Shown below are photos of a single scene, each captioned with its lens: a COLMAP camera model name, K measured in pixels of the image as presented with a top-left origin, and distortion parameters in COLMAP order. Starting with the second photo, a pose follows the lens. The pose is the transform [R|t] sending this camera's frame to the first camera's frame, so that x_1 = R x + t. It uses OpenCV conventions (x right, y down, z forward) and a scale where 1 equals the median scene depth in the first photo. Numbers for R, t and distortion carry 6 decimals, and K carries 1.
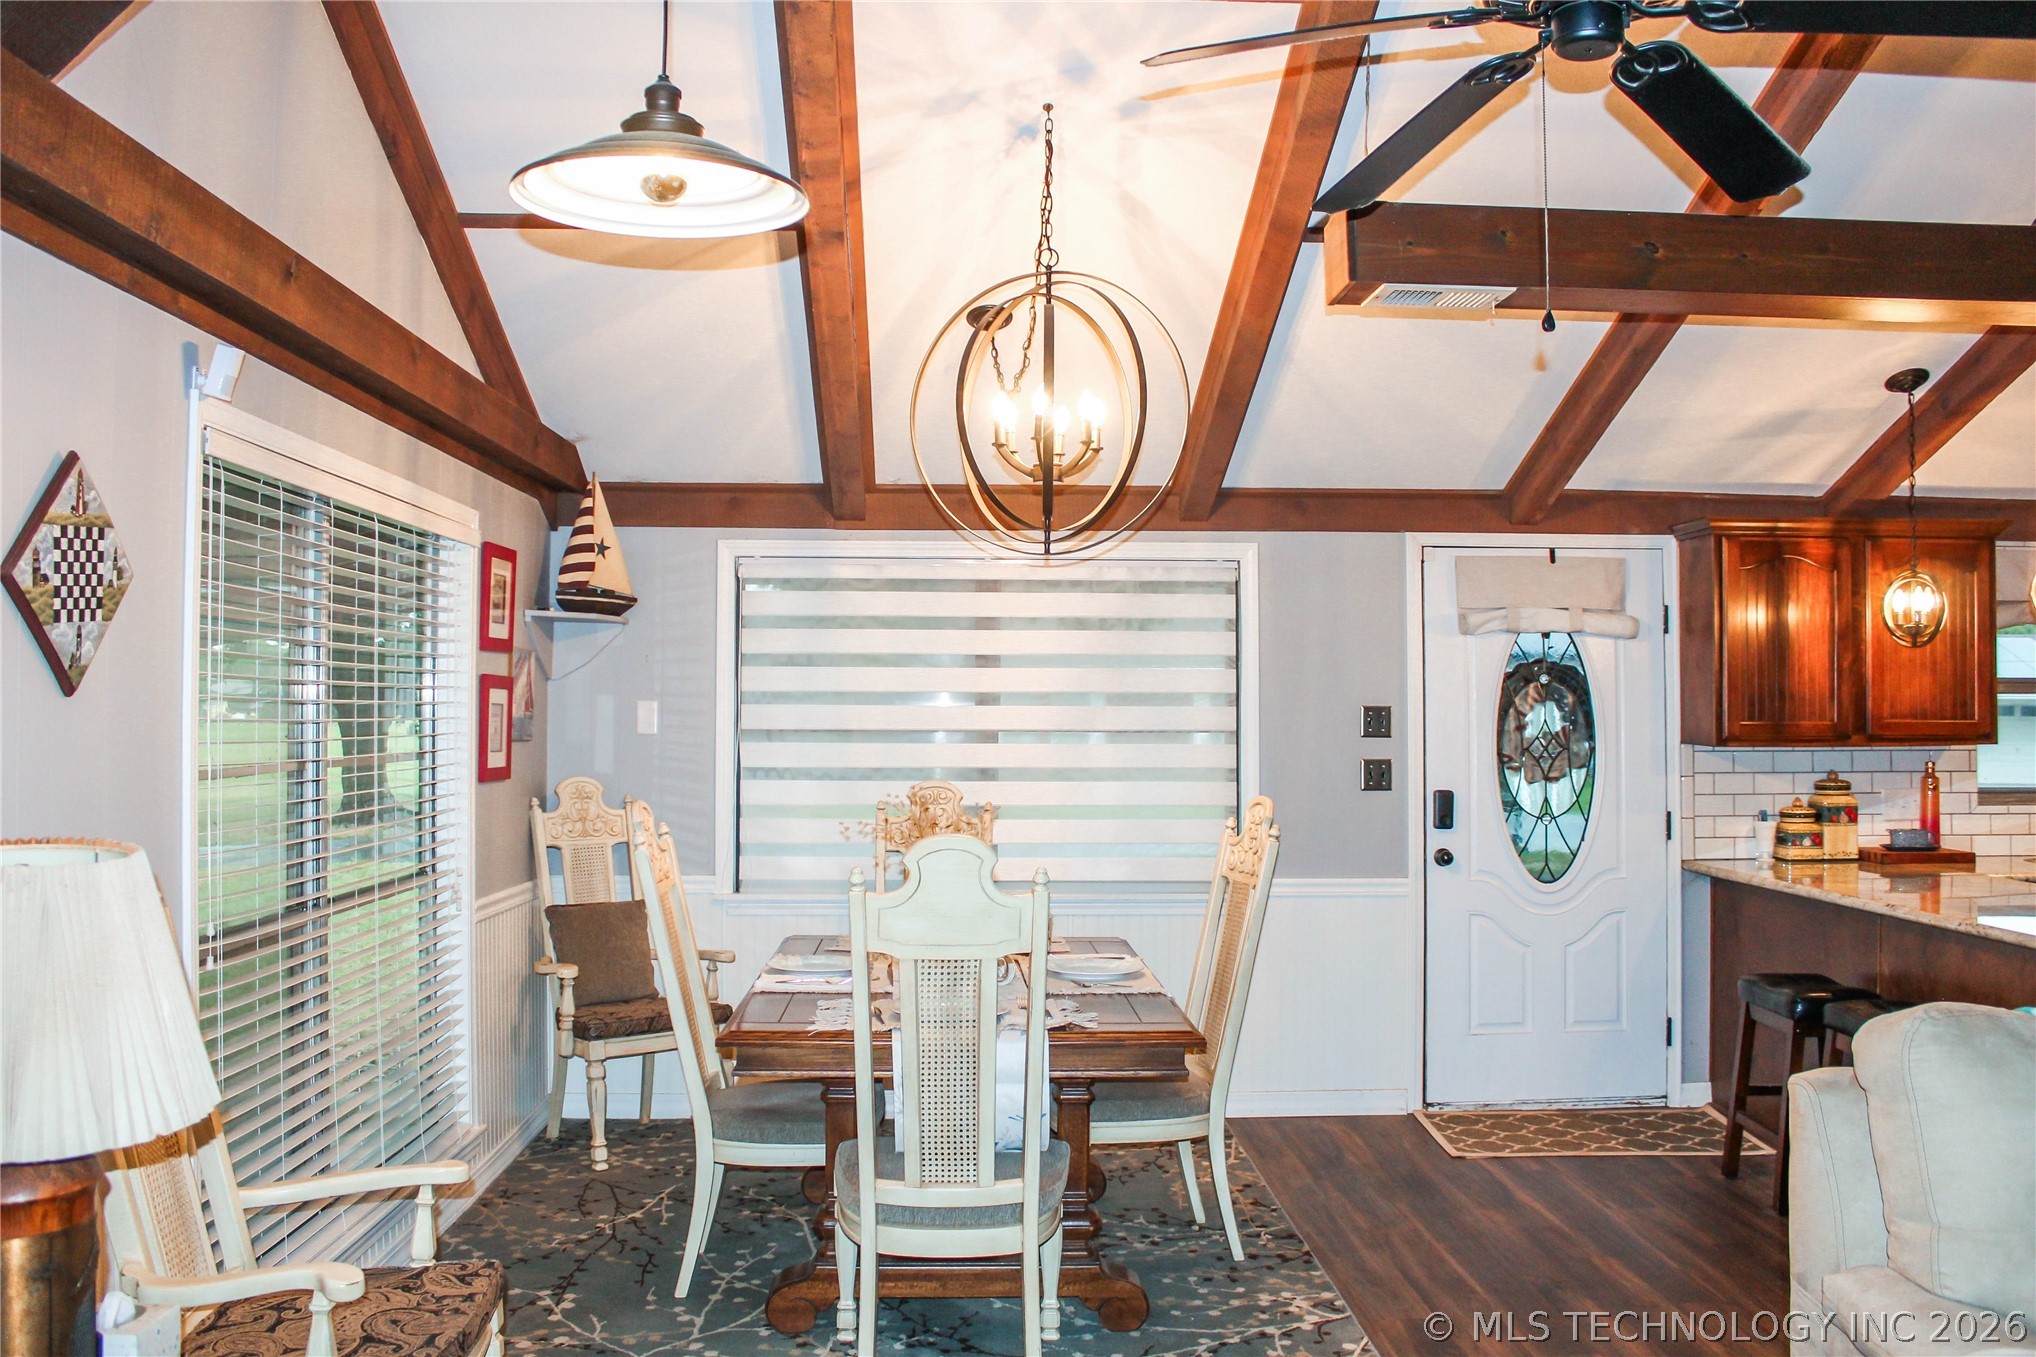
lens RADIAL K [[1708.5, 0, 1004.1], [0, 1708.5, 685.7], [0, 0, 1]] dist [-0.162319, 0.144942]
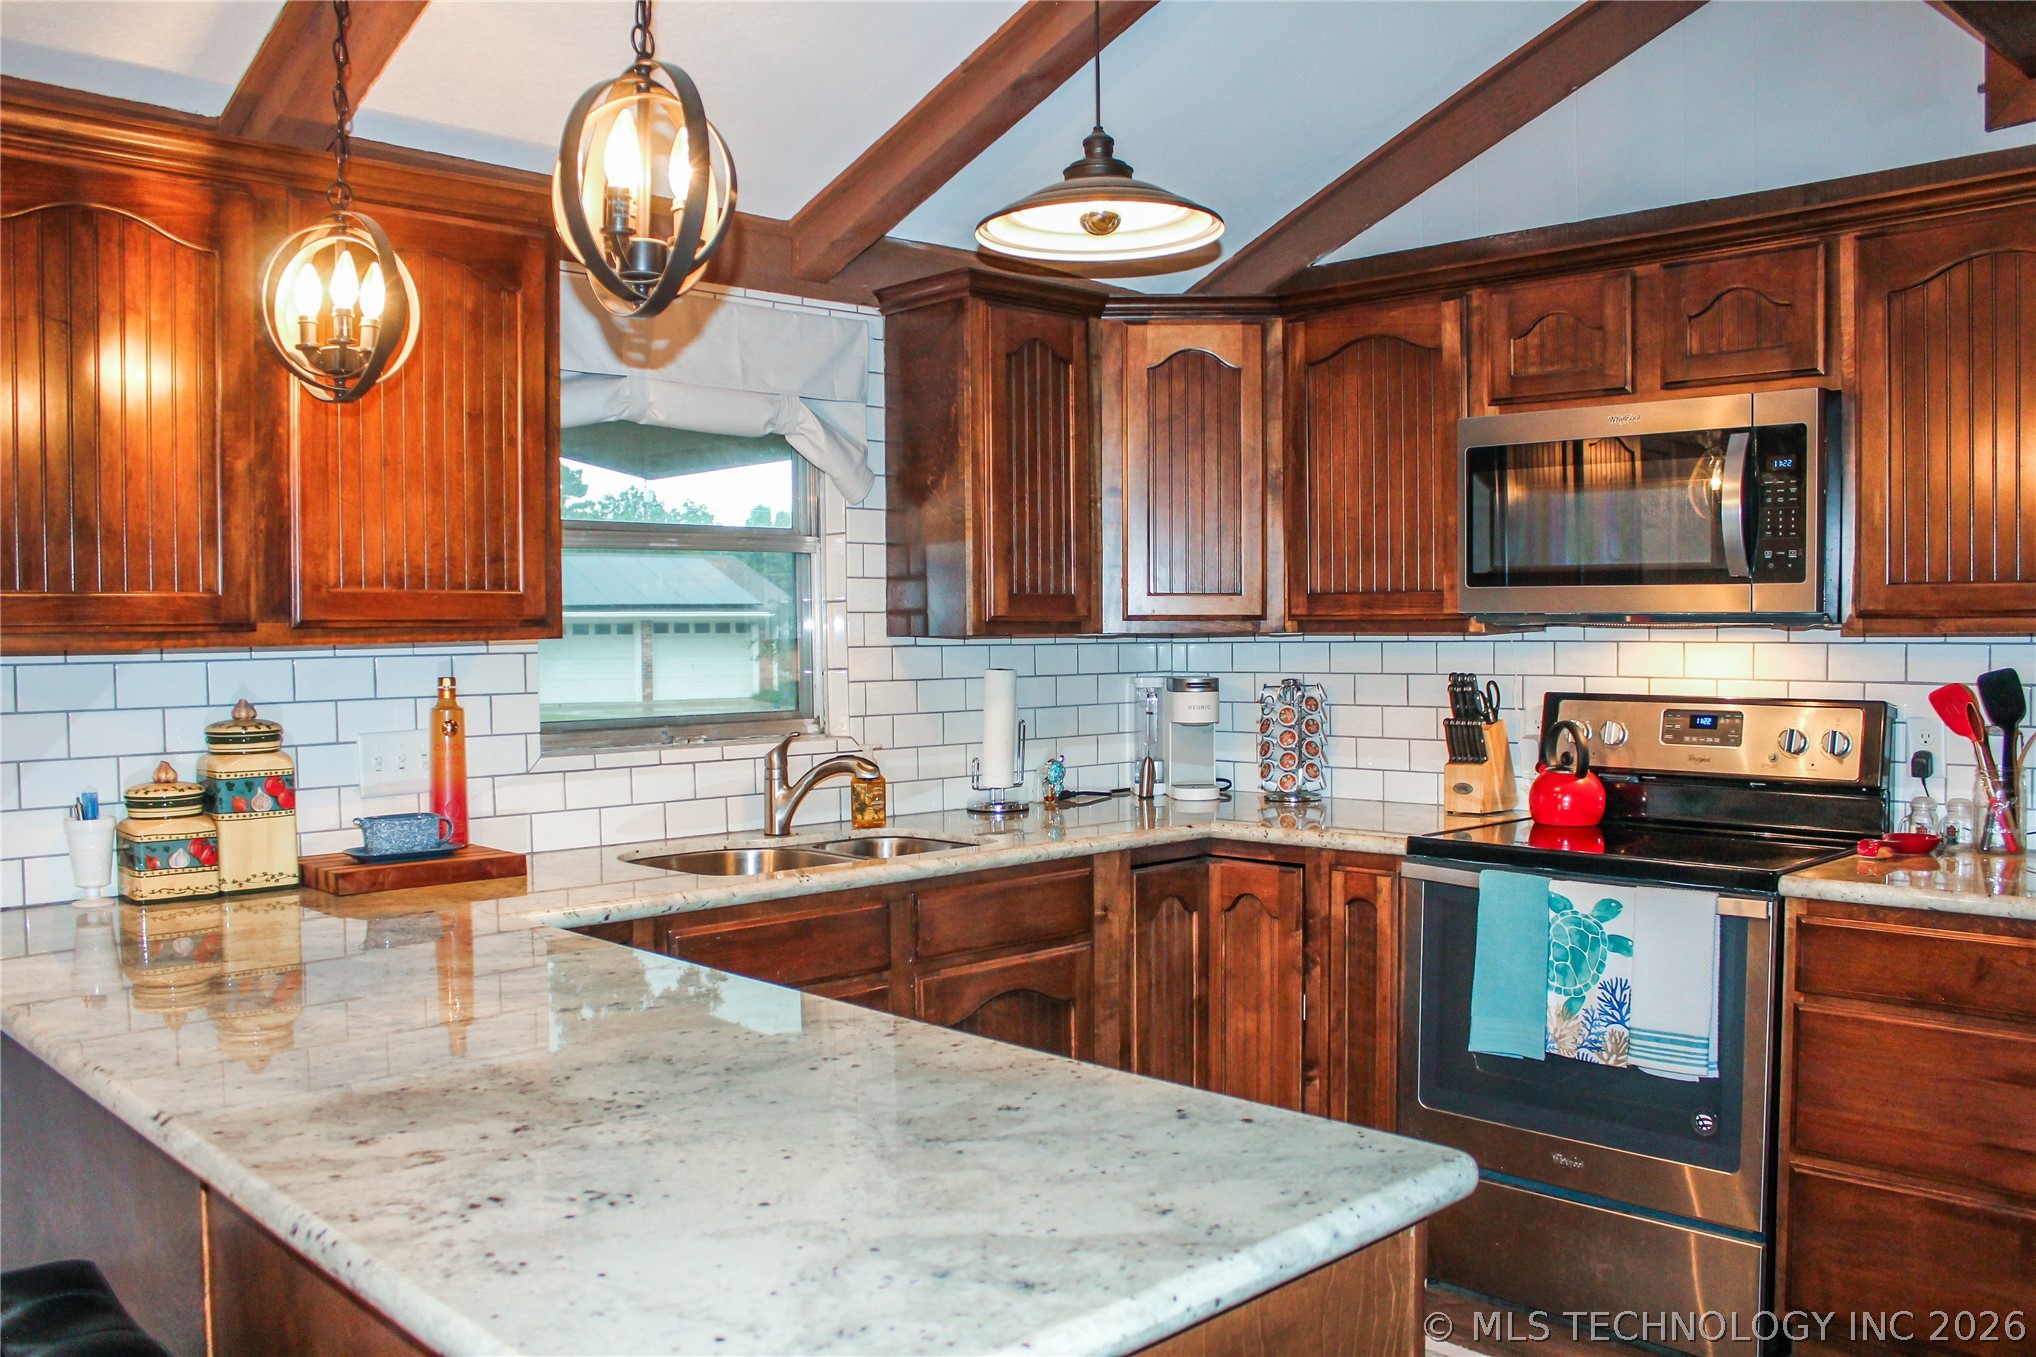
lens RADIAL K [[1708.5, 0, 1000.0], [0, 1708.5, 678.0], [0, 0, 1]] dist [-0.162319, 0.144942]
pose [[0.744291, -0.029071, 0.667222, 0.359752], [0.003216, 0.999197, 0.039948, 0.027621], [-0.667847, -0.027588, 0.743787, 0.524570]]
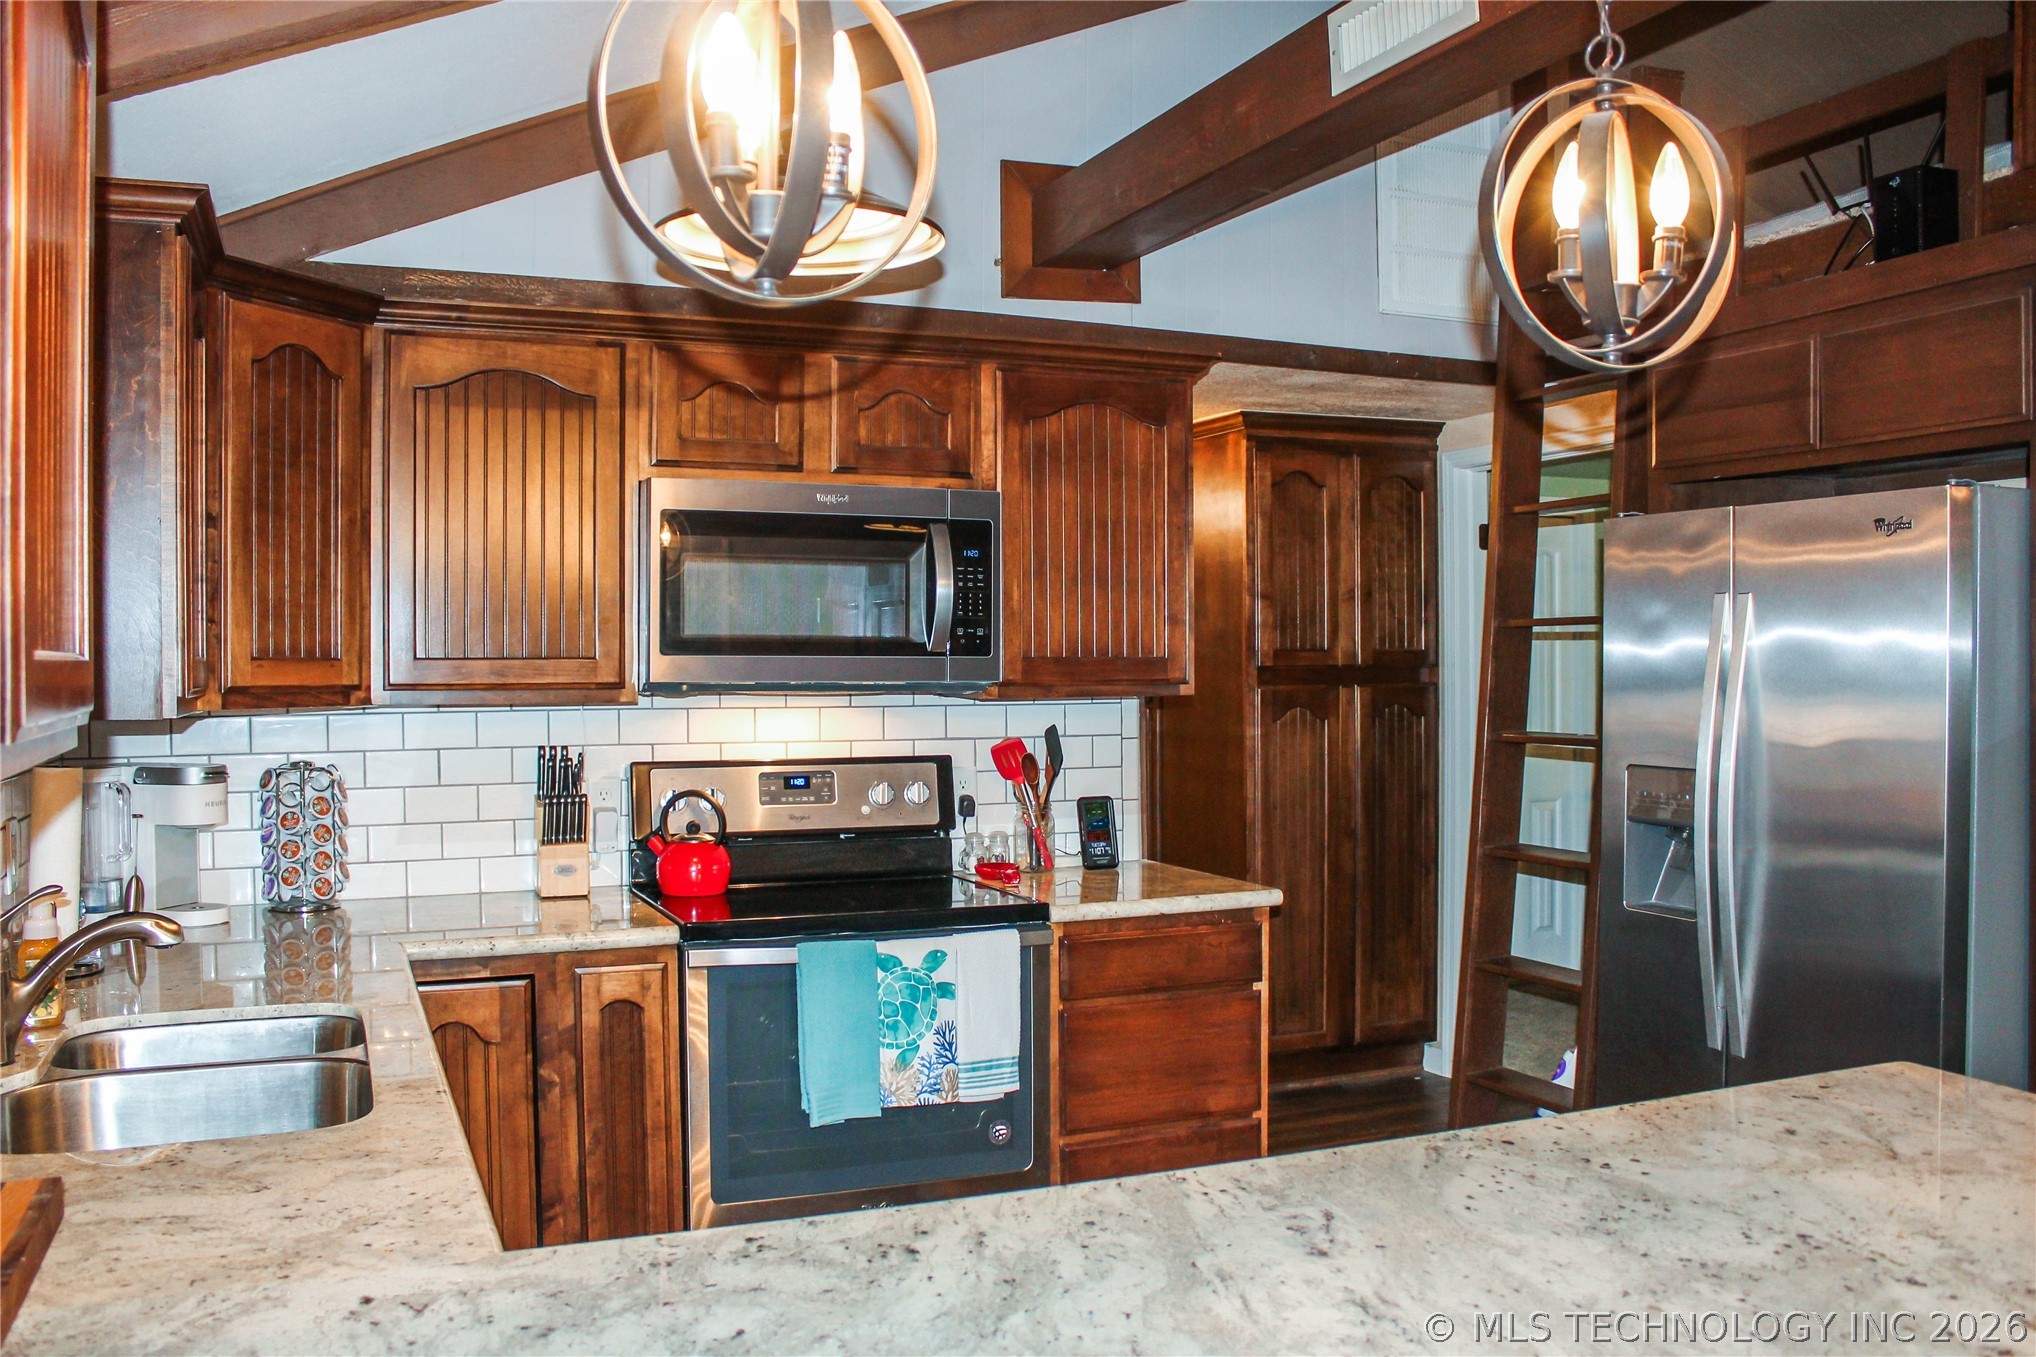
lens RADIAL K [[1708.5, 0, 1009.1], [0, 1708.5, 675.2], [0, 0, 1]] dist [-0.162319, 0.144942]
pose [[-0.351200, -0.010532, 0.936241, 0.305437], [-0.007272, 0.999937, 0.008521, 0.020696], [-0.936272, -0.003816, -0.351254, 0.958547]]
